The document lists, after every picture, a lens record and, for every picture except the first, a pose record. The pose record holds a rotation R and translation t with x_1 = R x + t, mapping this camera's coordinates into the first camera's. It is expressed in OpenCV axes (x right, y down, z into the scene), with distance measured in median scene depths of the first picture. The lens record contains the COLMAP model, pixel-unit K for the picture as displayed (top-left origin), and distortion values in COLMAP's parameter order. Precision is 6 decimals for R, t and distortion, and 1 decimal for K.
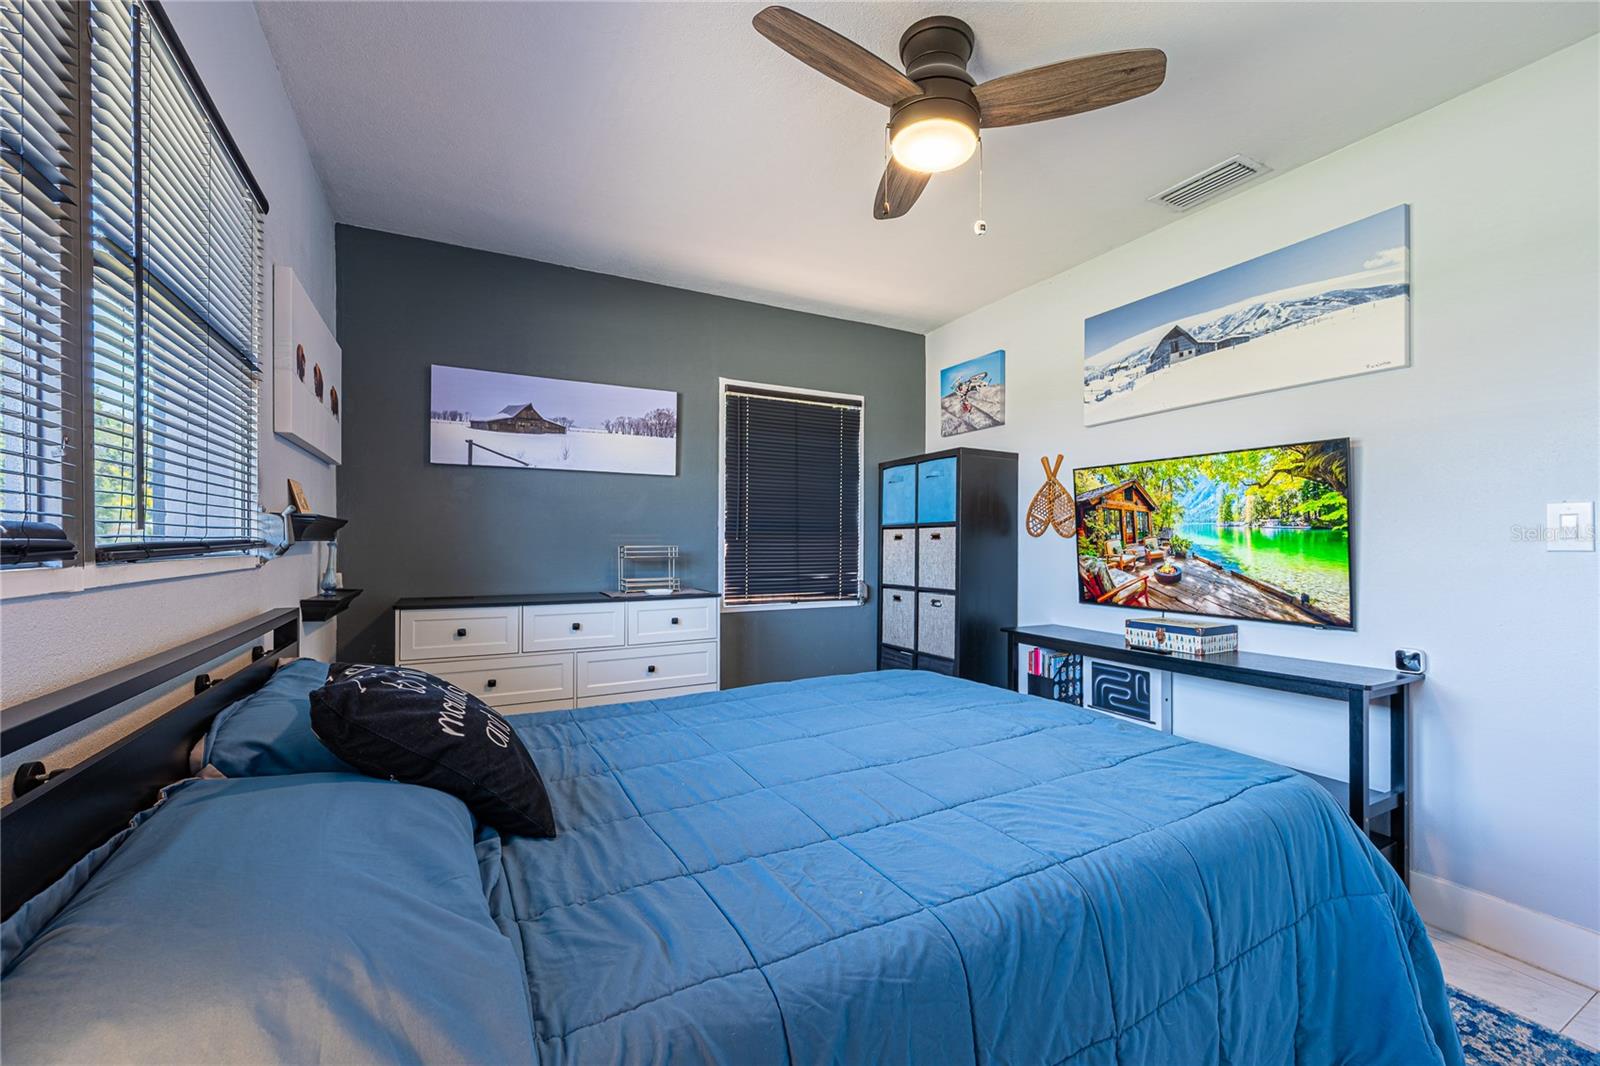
lens RADIAL K [[642.6, 0, 804.9], [0, 642.6, 543.7], [0, 0, 1]] dist [0.000305, -0.000006]
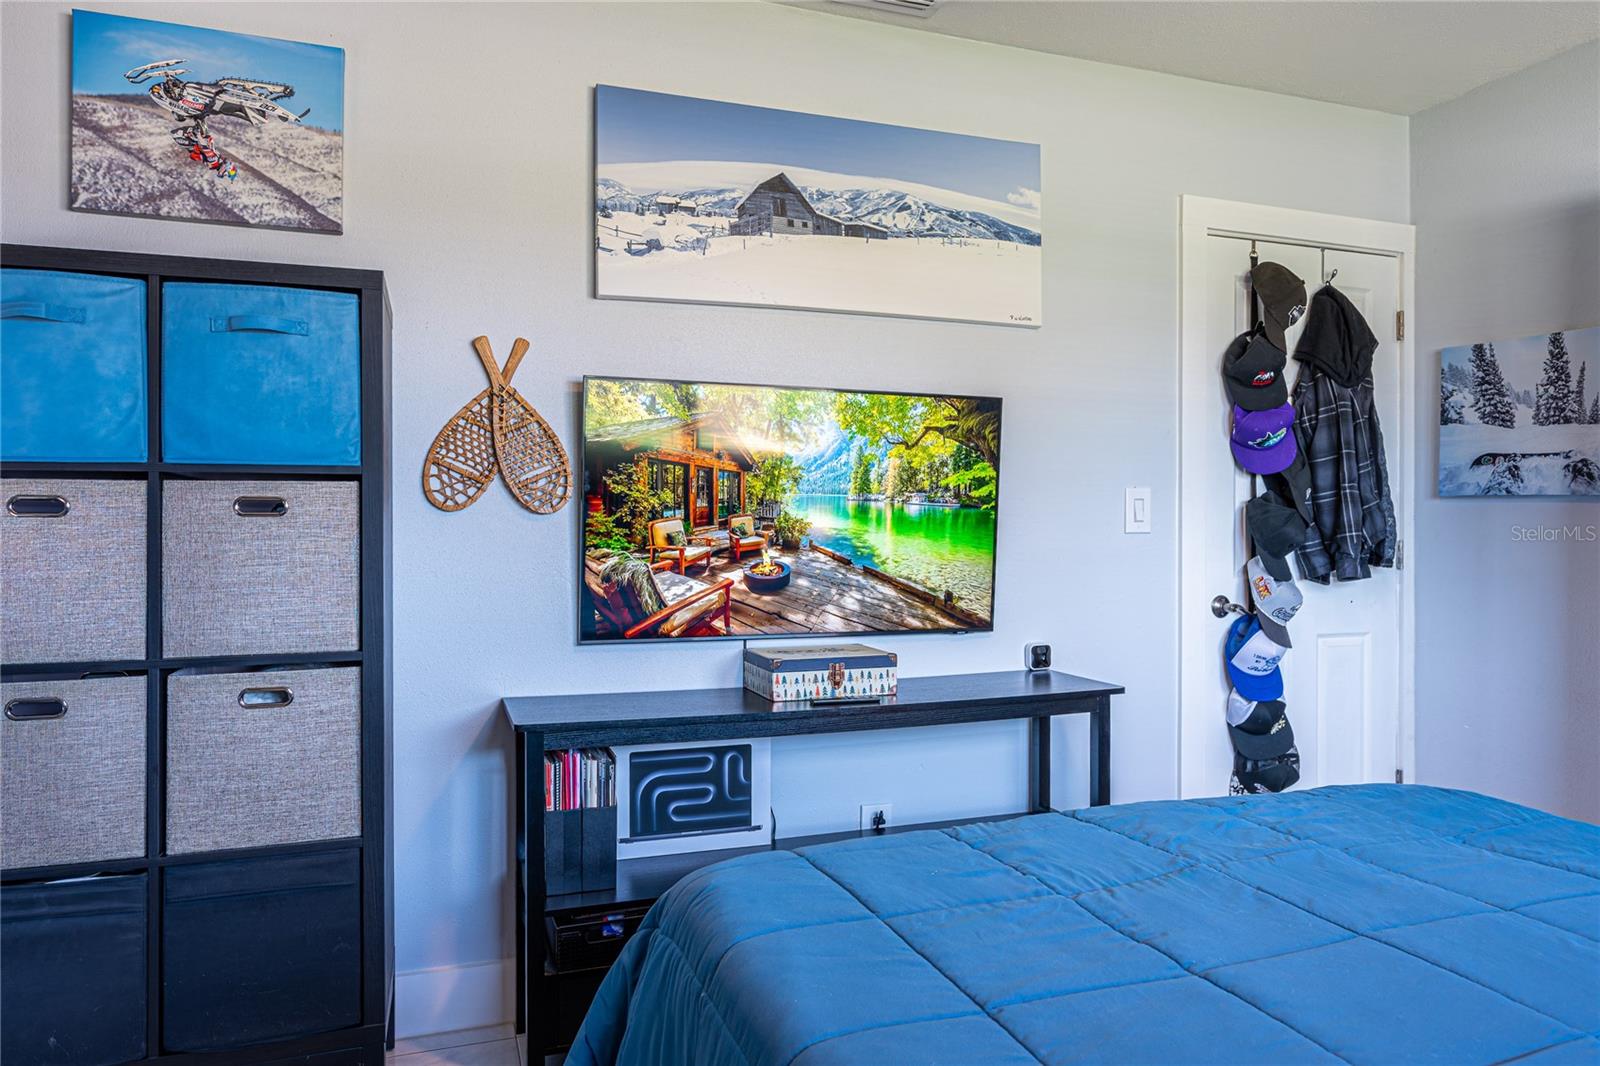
lens RADIAL K [[1073.7, 0, 808.1], [0, 1073.7, 519.4], [0, 0, 1]] dist [-0.000909, -0.002271]
pose [[0.143562, -0.000533, 0.989641, -0.457988], [-0.002372, 0.999997, 0.000883, -0.007769], [-0.989639, -0.002474, 0.143560, 0.859171]]
